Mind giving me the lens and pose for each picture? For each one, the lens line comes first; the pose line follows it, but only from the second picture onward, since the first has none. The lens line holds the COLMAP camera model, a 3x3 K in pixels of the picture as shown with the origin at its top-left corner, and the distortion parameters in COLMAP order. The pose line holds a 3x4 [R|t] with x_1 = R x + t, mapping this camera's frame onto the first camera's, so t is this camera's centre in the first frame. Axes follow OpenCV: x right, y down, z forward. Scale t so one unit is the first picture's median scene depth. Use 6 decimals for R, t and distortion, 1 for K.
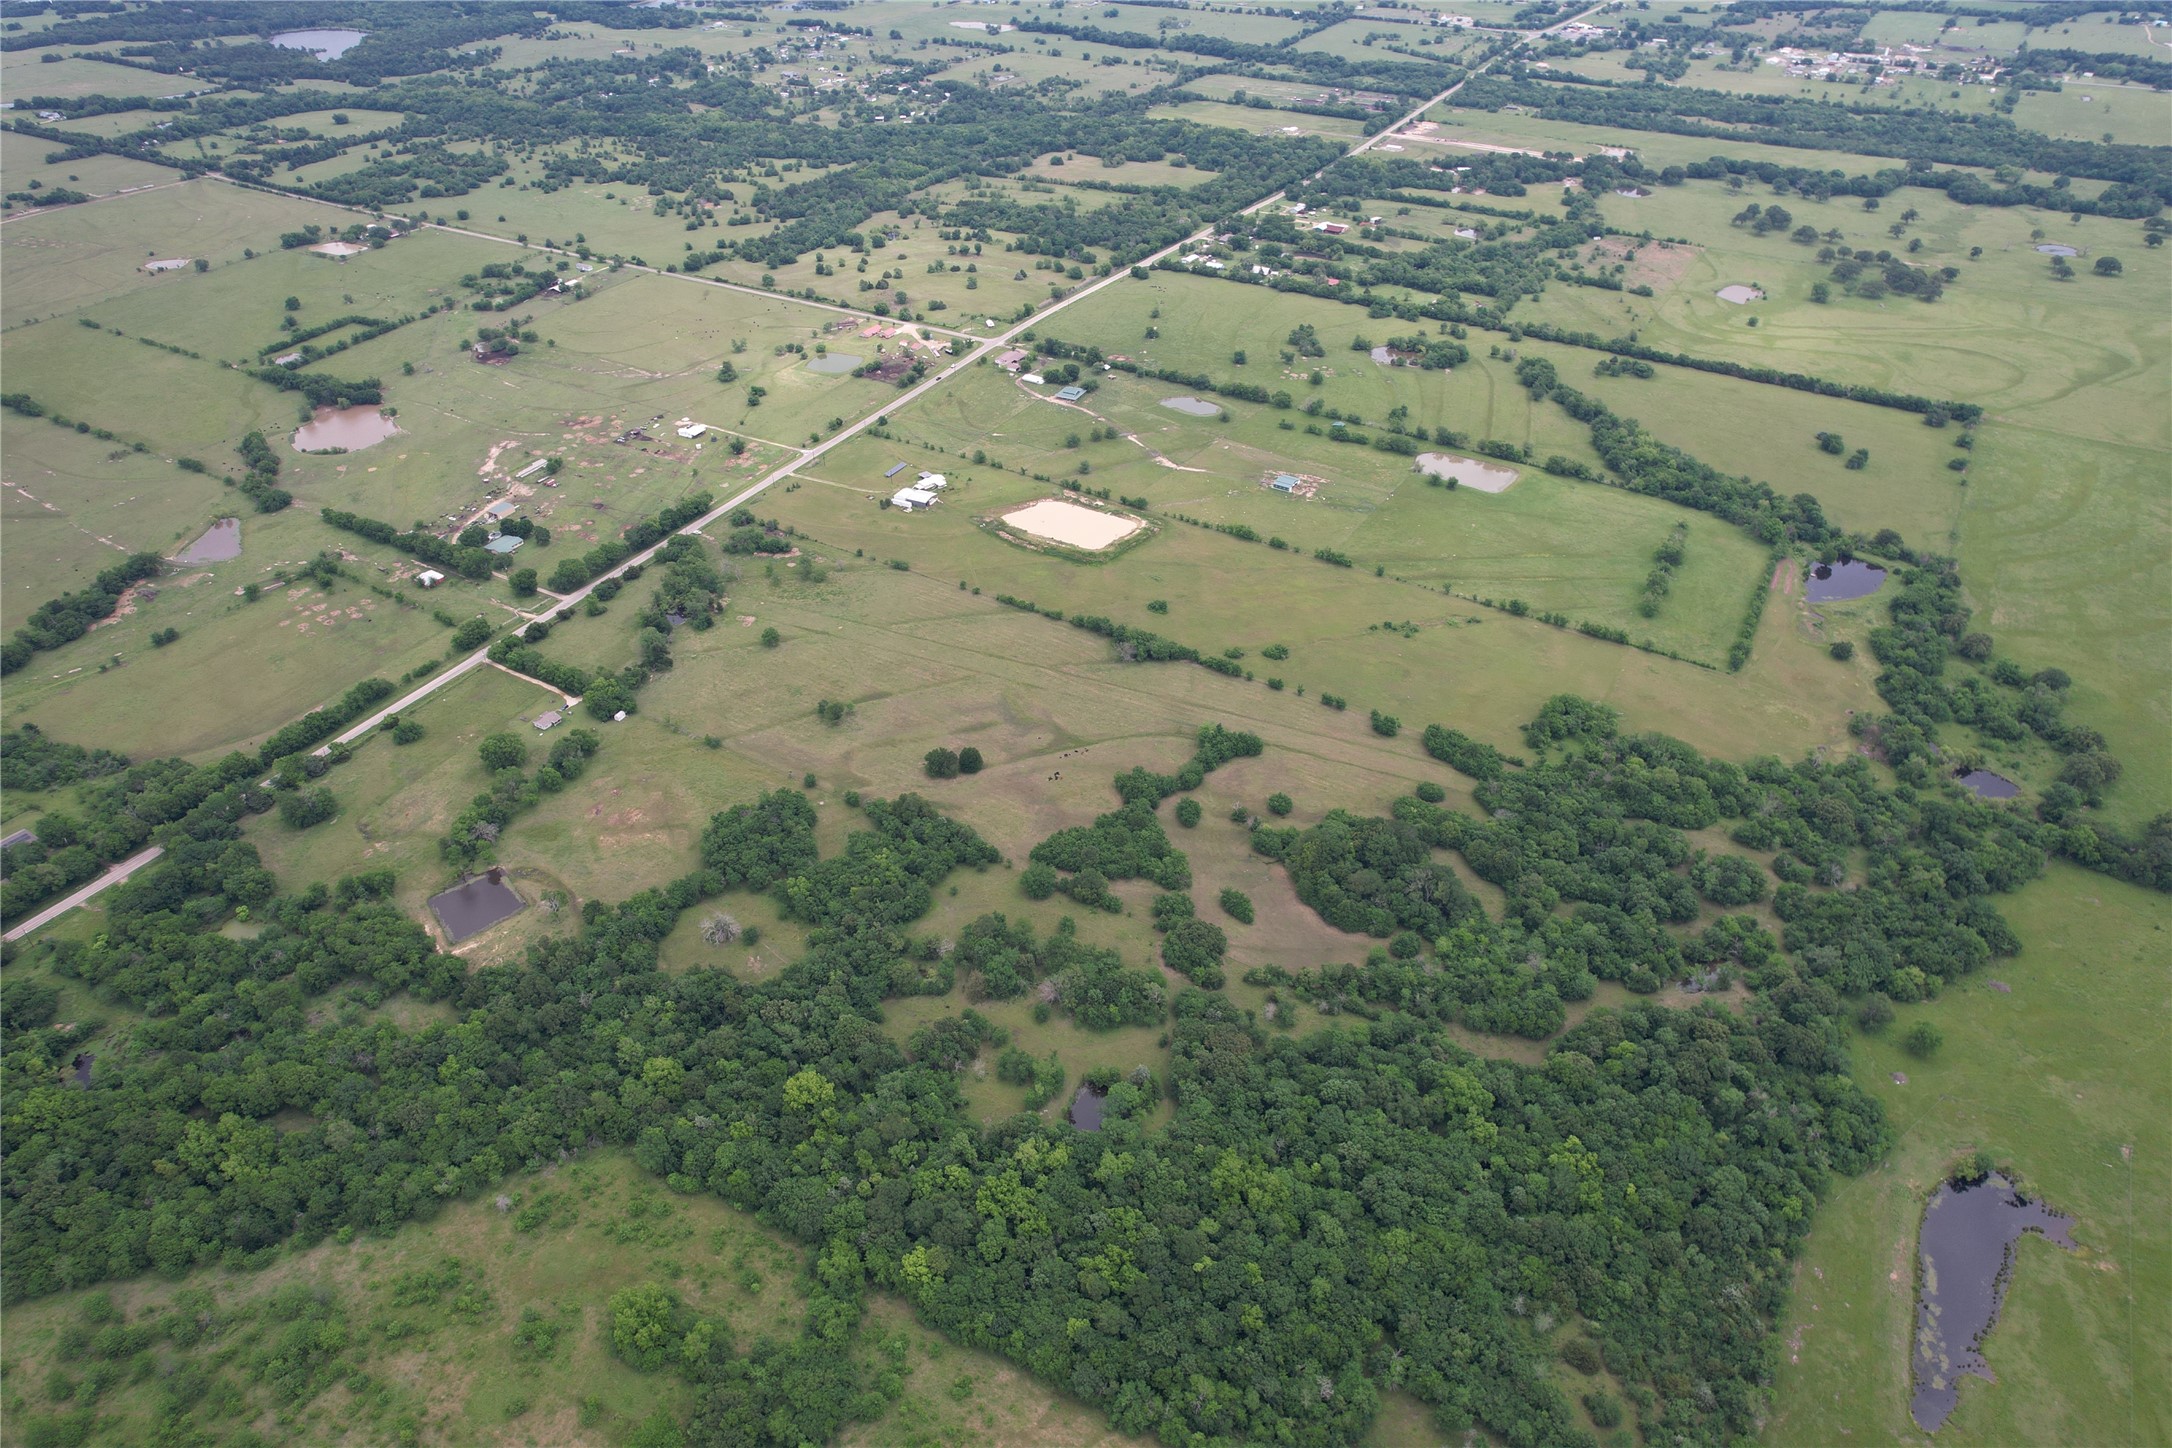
lens RADIAL K [[1390.2, 0, 1093.5], [0, 1390.2, 732.4], [0, 0, 1]] dist [-0.083533, 0.077065]
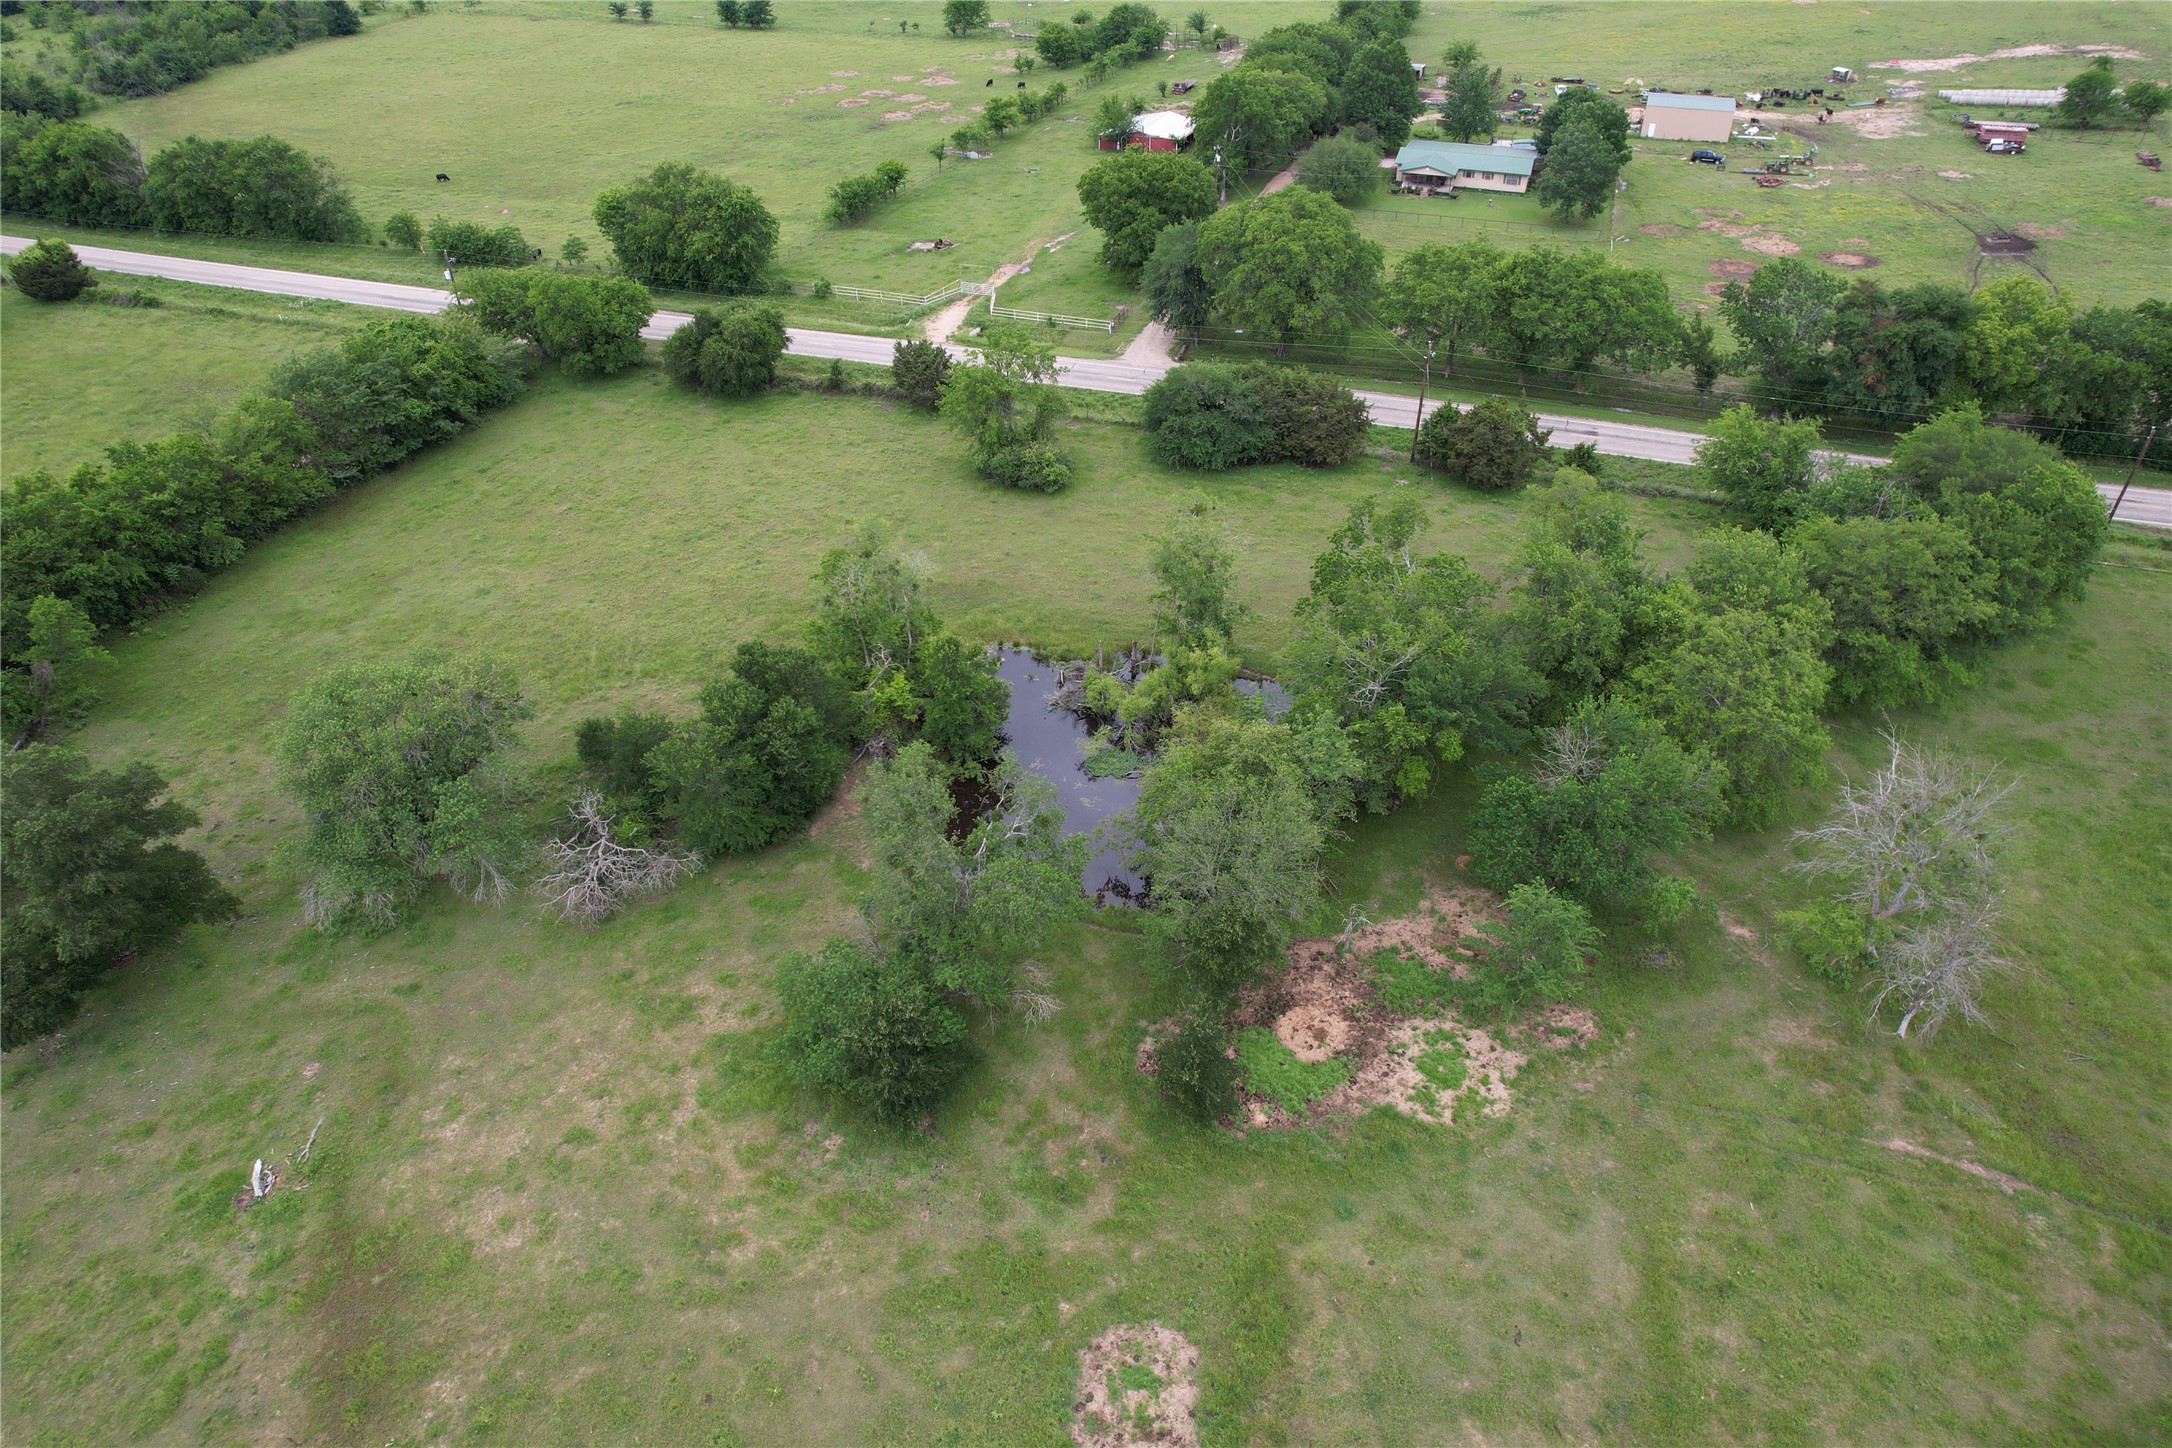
lens RADIAL K [[1390.2, 0, 1093.5], [0, 1390.2, 732.4], [0, 0, 1]] dist [-0.083533, 0.077065]
pose [[0.185604, 0.591742, -0.784470, -0.184117], [-0.576733, 0.711969, 0.400599, -0.112891], [0.795569, 0.378077, 0.473421, 0.796470]]
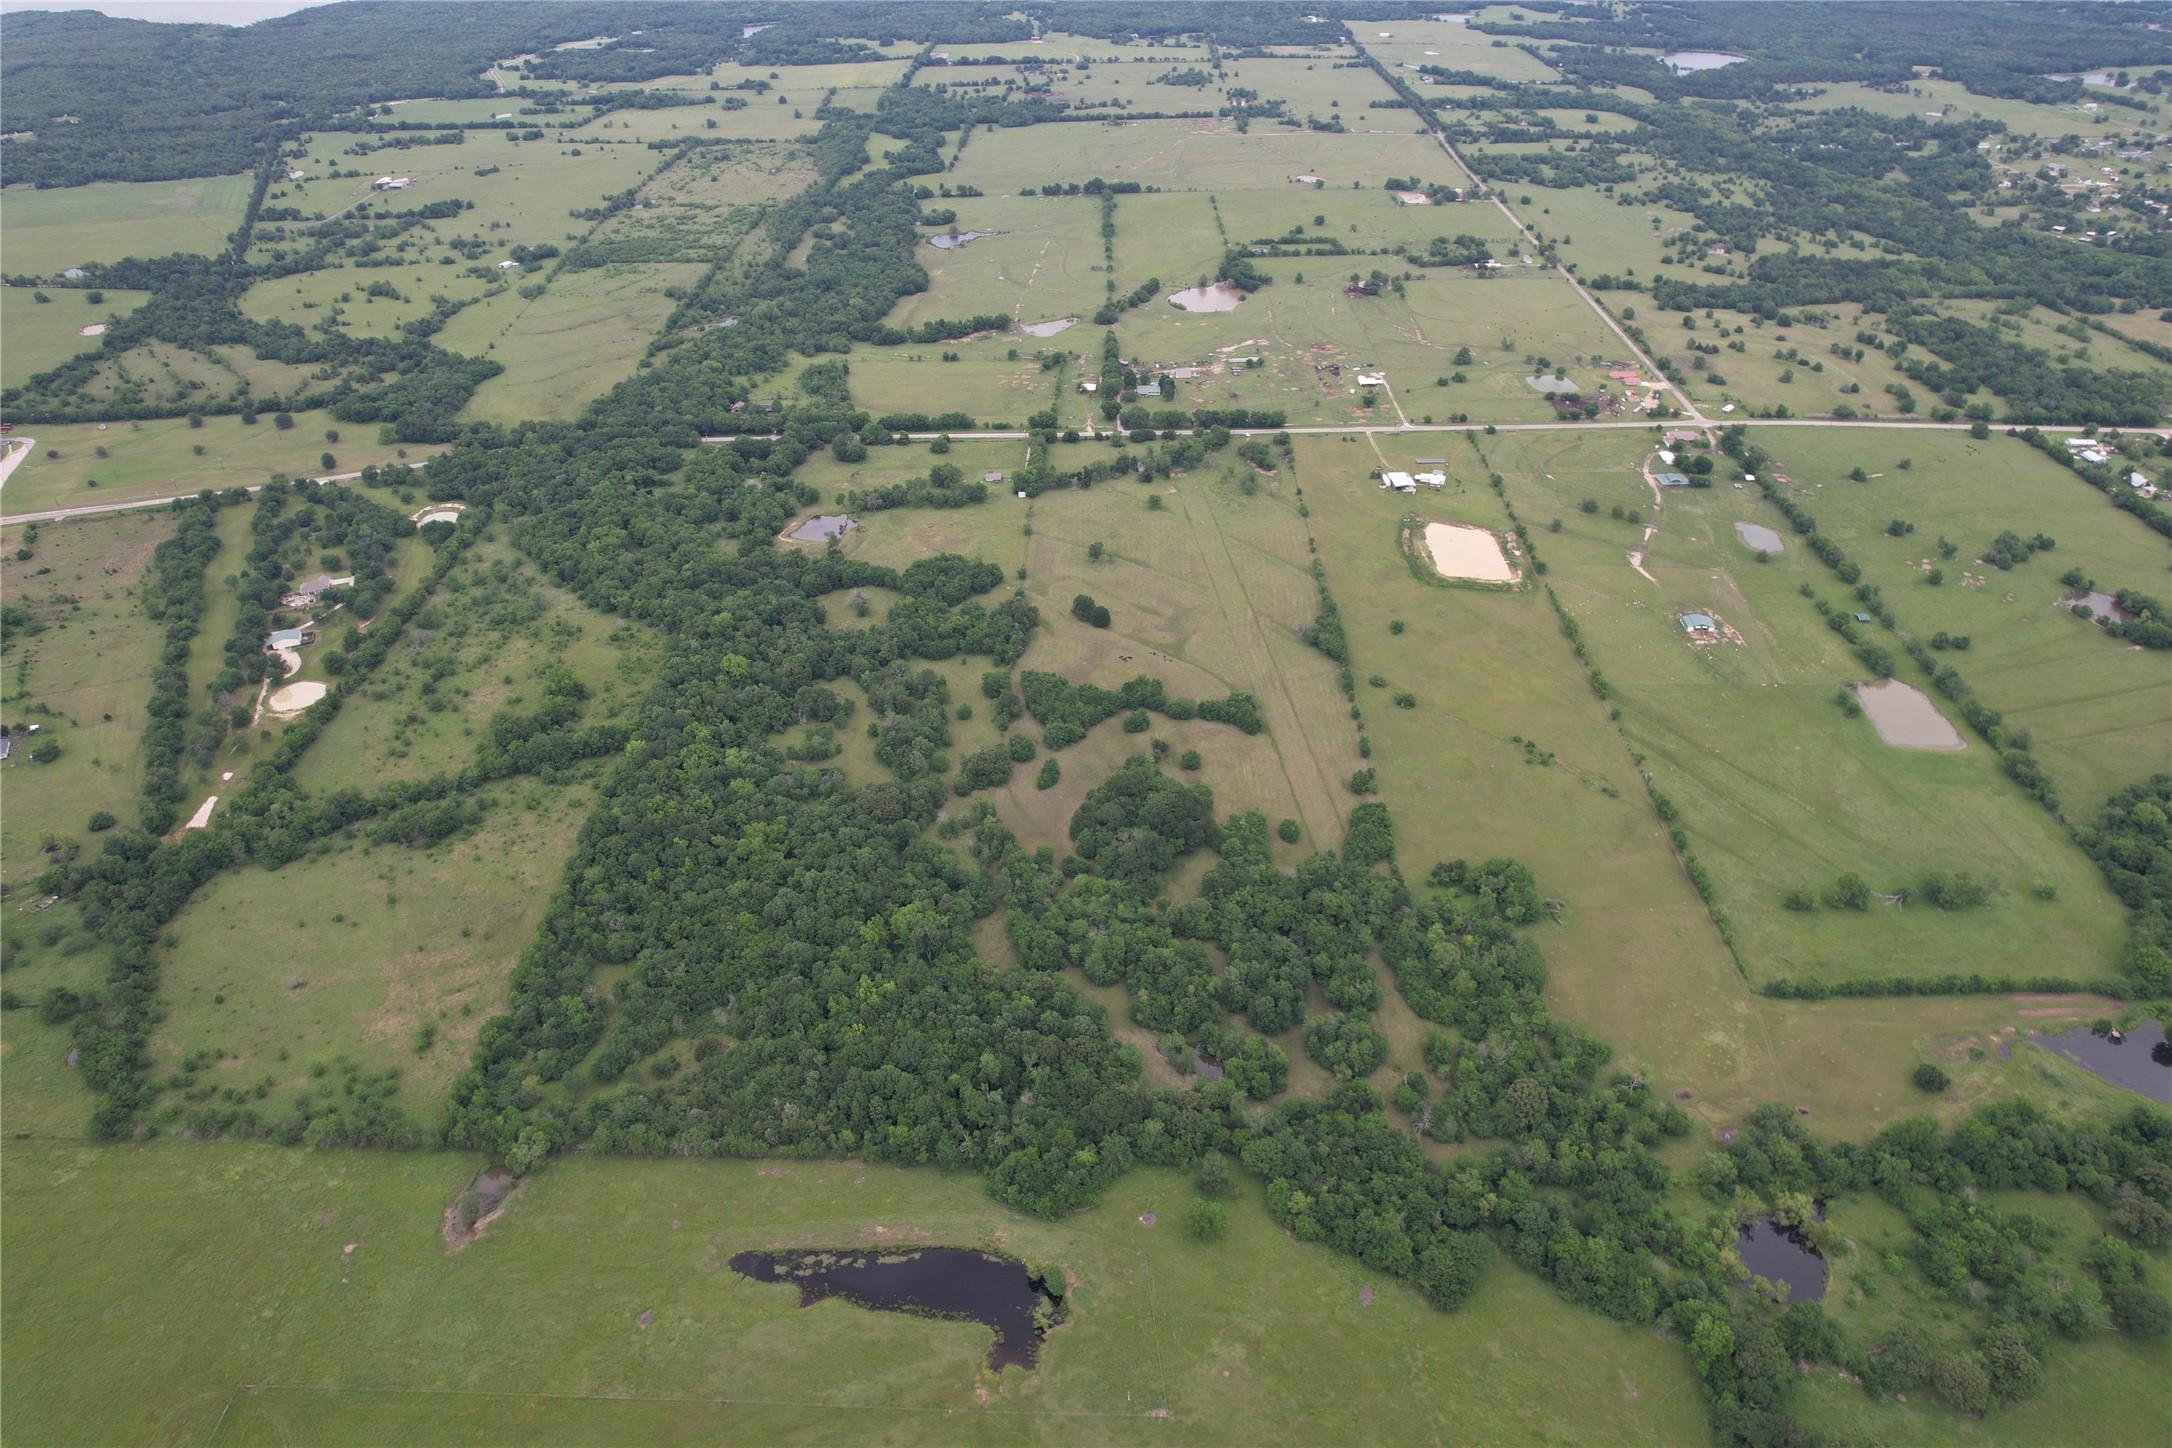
lens RADIAL K [[1390.2, 0, 1093.5], [0, 1390.2, 732.4], [0, 0, 1]] dist [-0.083533, 0.077065]
pose [[0.497446, 0.490379, -0.715594, 0.597711], [-0.506472, 0.833885, 0.219367, -0.115097], [0.704296, 0.253305, 0.663176, 0.148952]]
